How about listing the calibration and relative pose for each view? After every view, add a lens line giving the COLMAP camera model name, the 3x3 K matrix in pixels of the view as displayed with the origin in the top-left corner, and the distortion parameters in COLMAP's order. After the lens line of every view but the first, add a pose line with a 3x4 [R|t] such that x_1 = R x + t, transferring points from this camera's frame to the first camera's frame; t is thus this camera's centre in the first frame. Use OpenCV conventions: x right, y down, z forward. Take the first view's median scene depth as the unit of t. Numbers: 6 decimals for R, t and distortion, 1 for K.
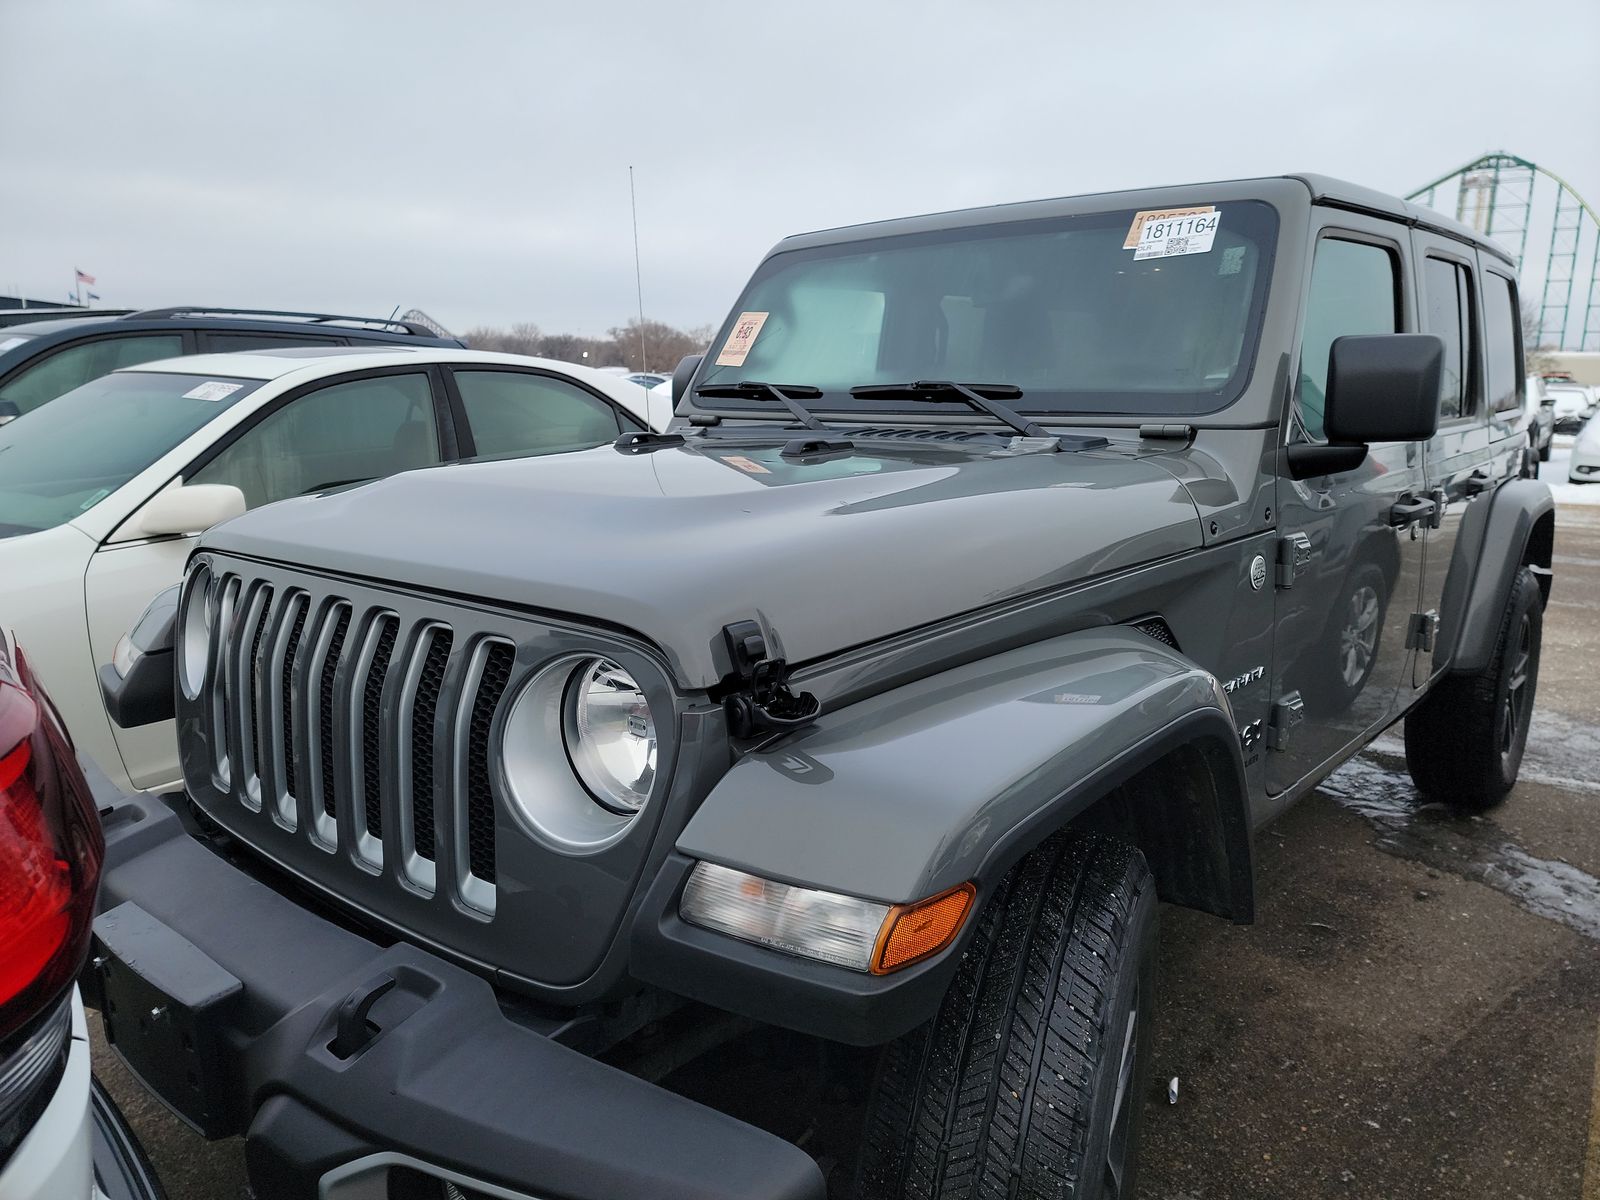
lens RADIAL K [[1280.9, 0, 792.6], [0, 1280.9, 562.8], [0, 0, 1]] dist [0.014399, 0.004062]
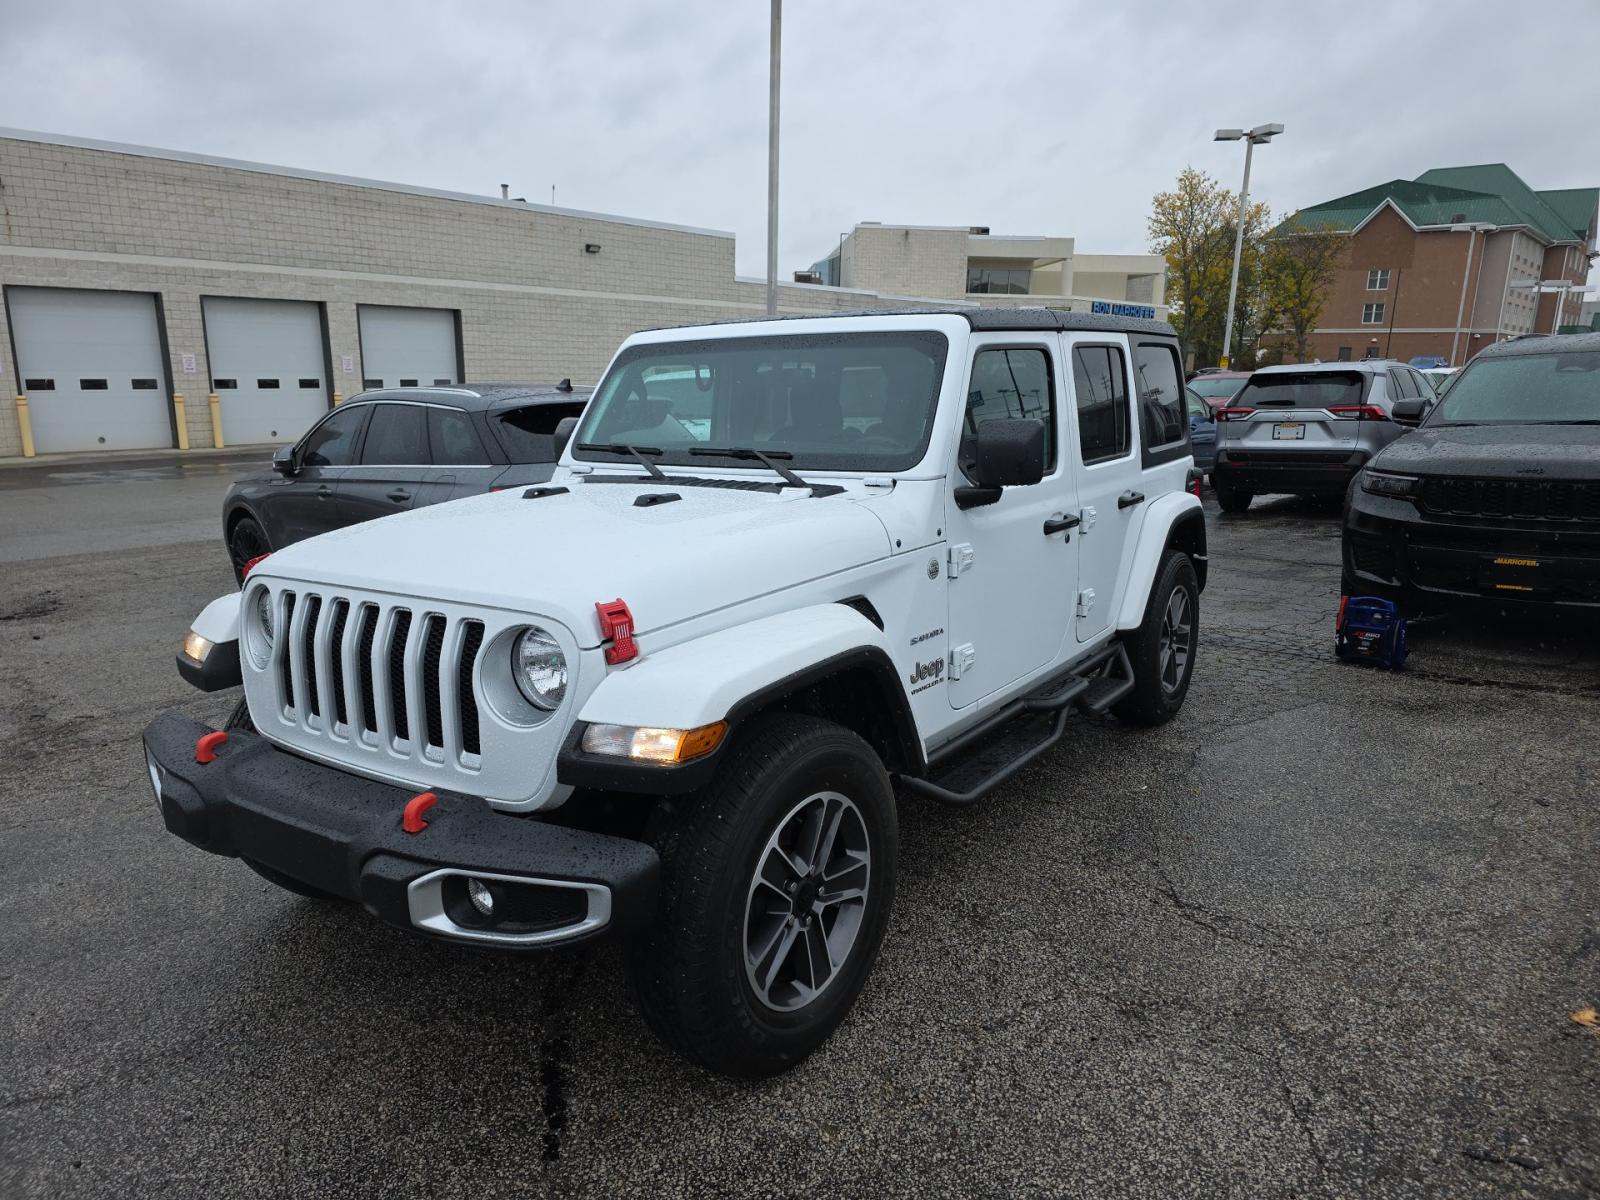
lens RADIAL K [[1193.1, 0, 801.5], [0, 1193.1, 611.1], [0, 0, 1]] dist [-0.003239, 0.007860]
pose [[0.994319, -0.030461, 0.101986, 0.051411], [0.025833, 0.998589, 0.046396, -0.017049], [-0.103255, -0.043498, 0.993703, -0.630137]]
